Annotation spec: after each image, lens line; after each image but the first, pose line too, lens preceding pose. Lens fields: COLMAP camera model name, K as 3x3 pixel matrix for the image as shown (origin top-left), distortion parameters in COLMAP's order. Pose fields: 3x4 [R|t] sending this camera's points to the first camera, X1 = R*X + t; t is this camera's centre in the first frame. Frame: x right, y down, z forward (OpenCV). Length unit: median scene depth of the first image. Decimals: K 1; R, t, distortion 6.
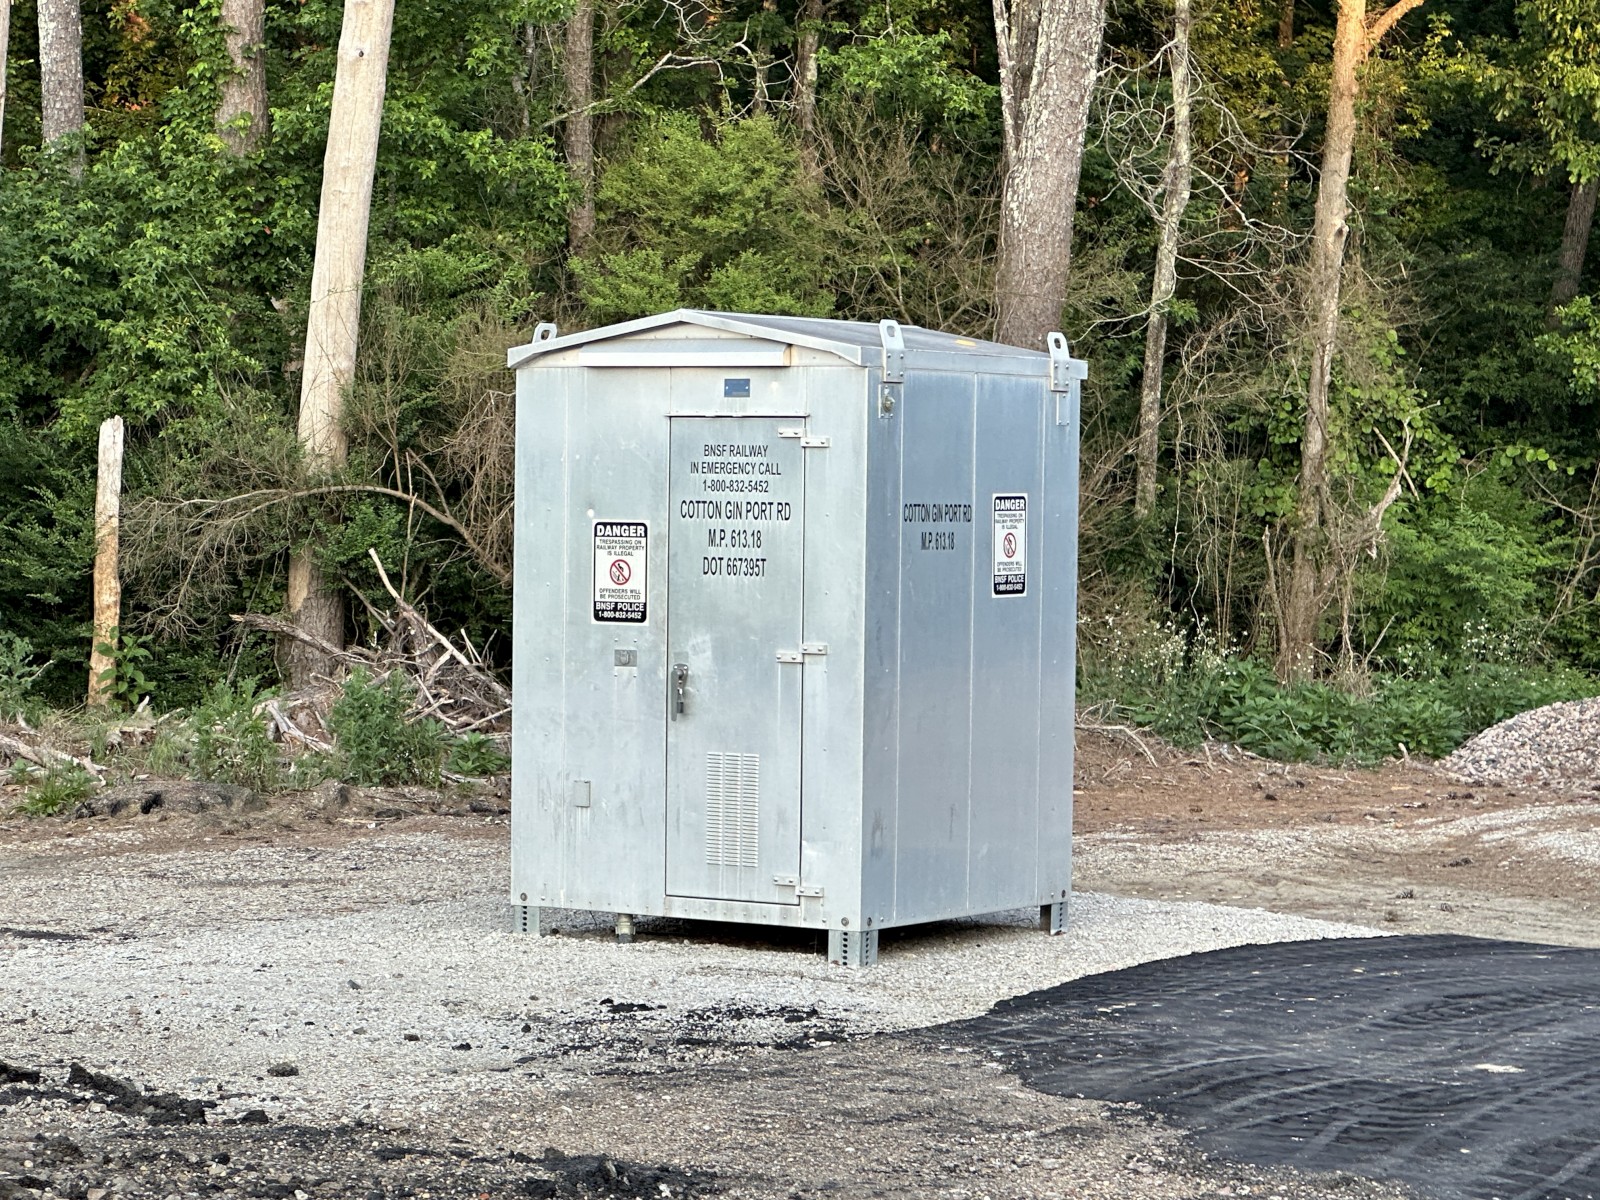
lens RADIAL K [[4453.6, 0, 800.0], [0, 4453.6, 600.0], [0, 0, 1]] dist [0.059938, 0.876650]
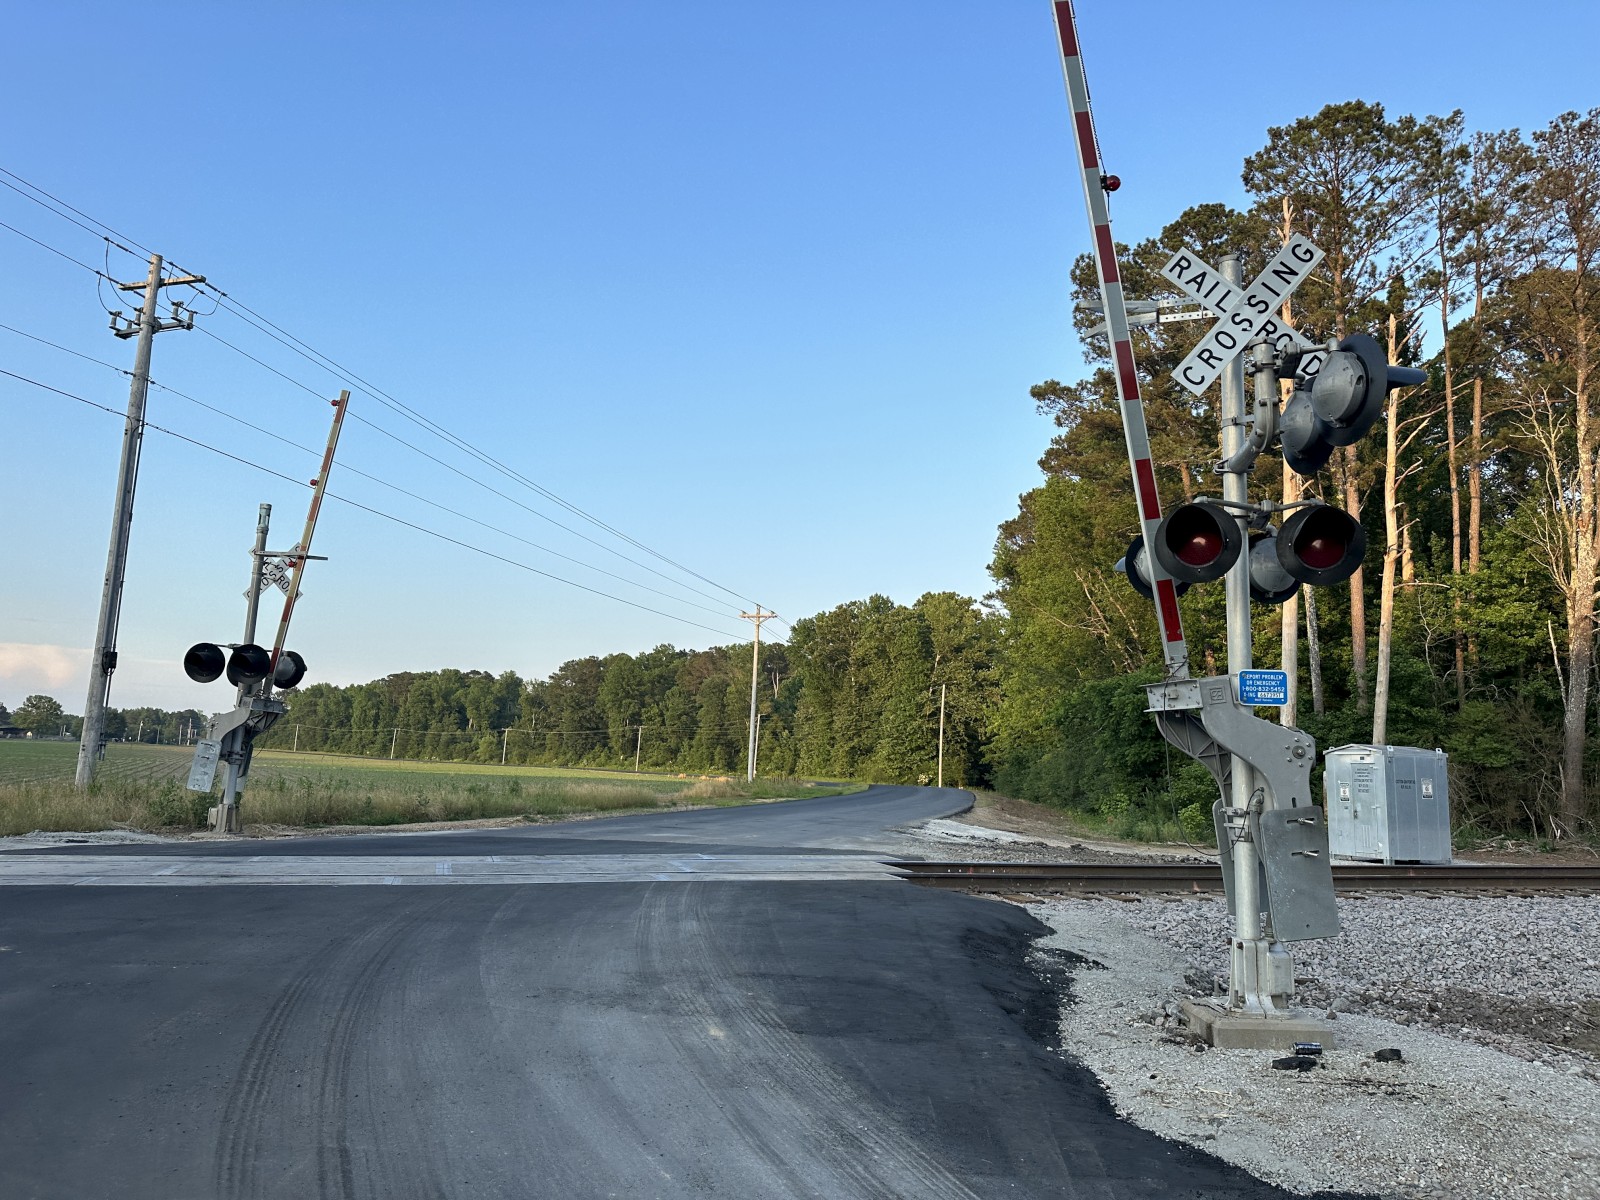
lens RADIAL K [[1110.2, 0, 788.9], [0, 1110.2, 596.7], [0, 0, 1]] dist [0.068083, -0.087277]
pose [[0.761250, -0.089496, -0.642253, 0.222779], [-0.041852, 0.981585, -0.186387, 0.028279], [0.647107, 0.168766, 0.743485, -0.330363]]
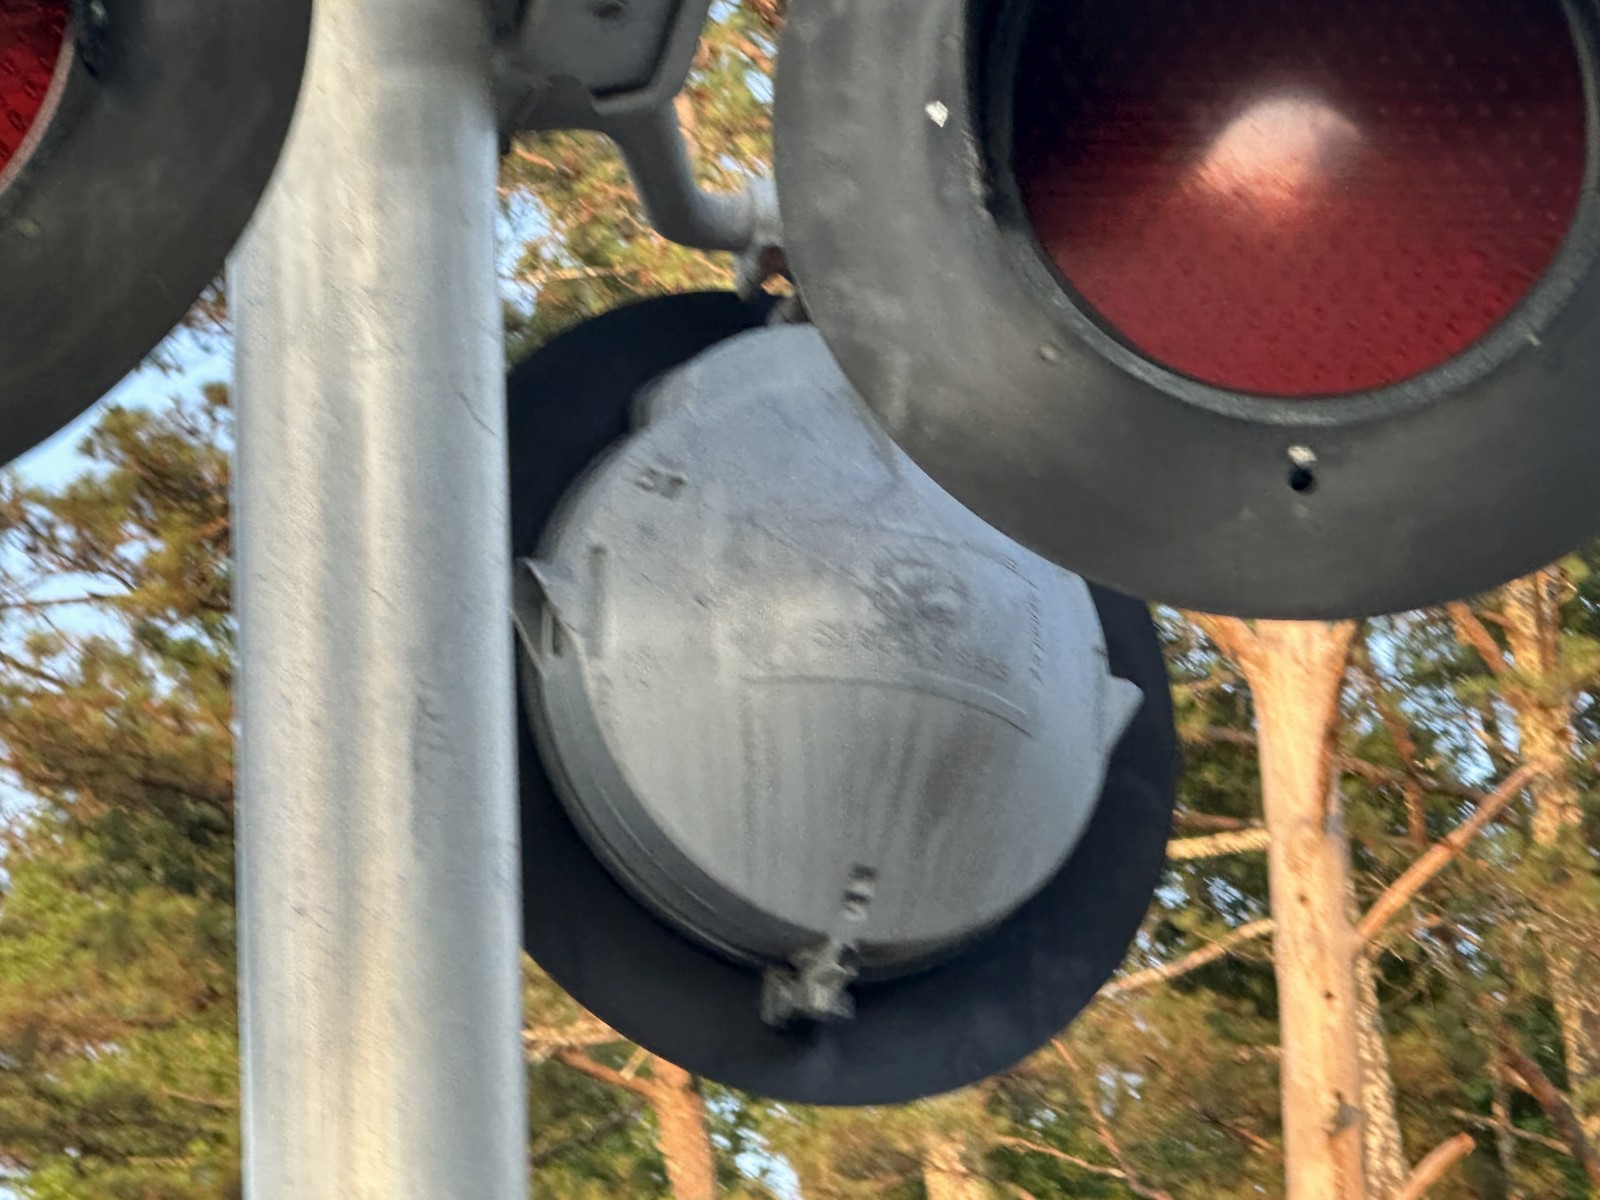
lens RADIAL K [[7538.7, 0, 800.0], [0, 7538.7, 600.0], [0, 0, 1]] dist [-0.347710, 5.674574]
pose [[0.929246, -0.180229, -0.322522, 0.185684], [0.049046, 0.925398, -0.375811, 0.021834], [0.366193, 0.333402, 0.868761, -0.181930]]
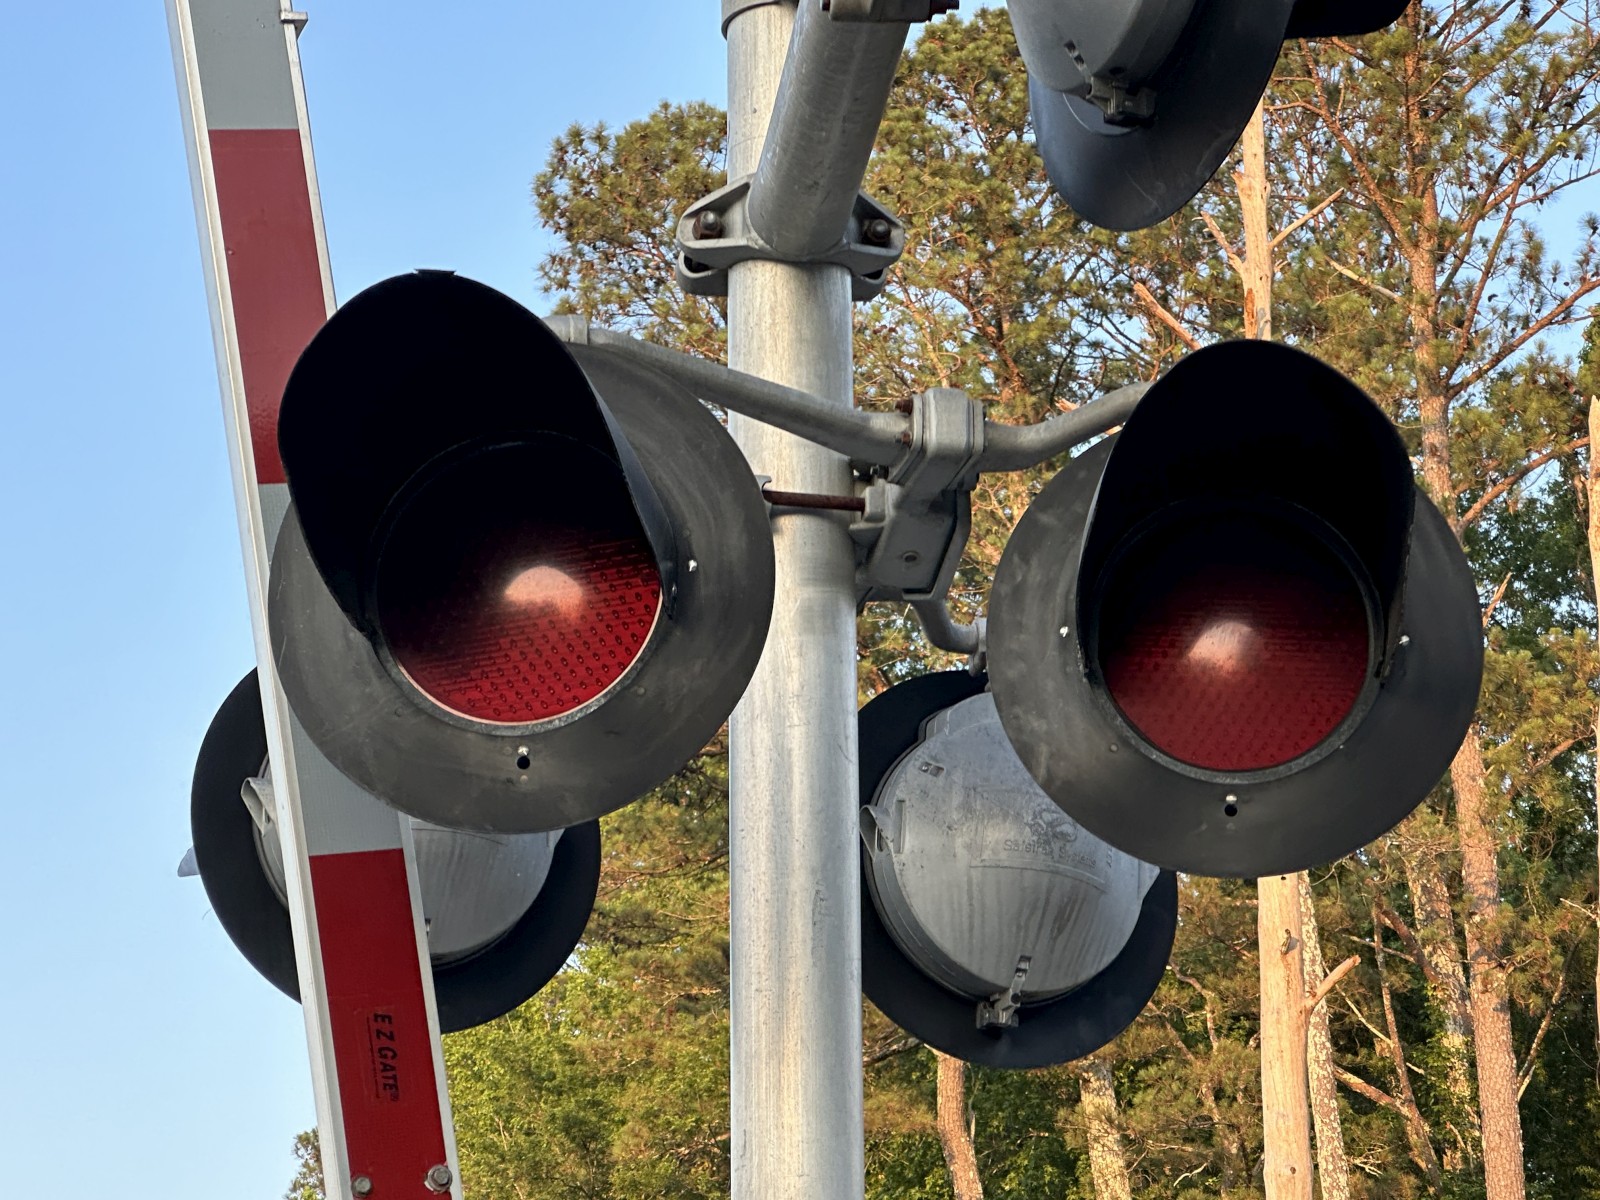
lens RADIAL K [[4072.8, 0, 800.9], [0, 4072.8, 668.8], [0, 0, 1]] dist [-0.121720, 4.887592]
pose [[0.914903, -0.161316, -0.370041, 0.194134], [0.014231, 0.929000, -0.369805, 0.022034], [0.403423, 0.333070, 0.852241, -0.202831]]
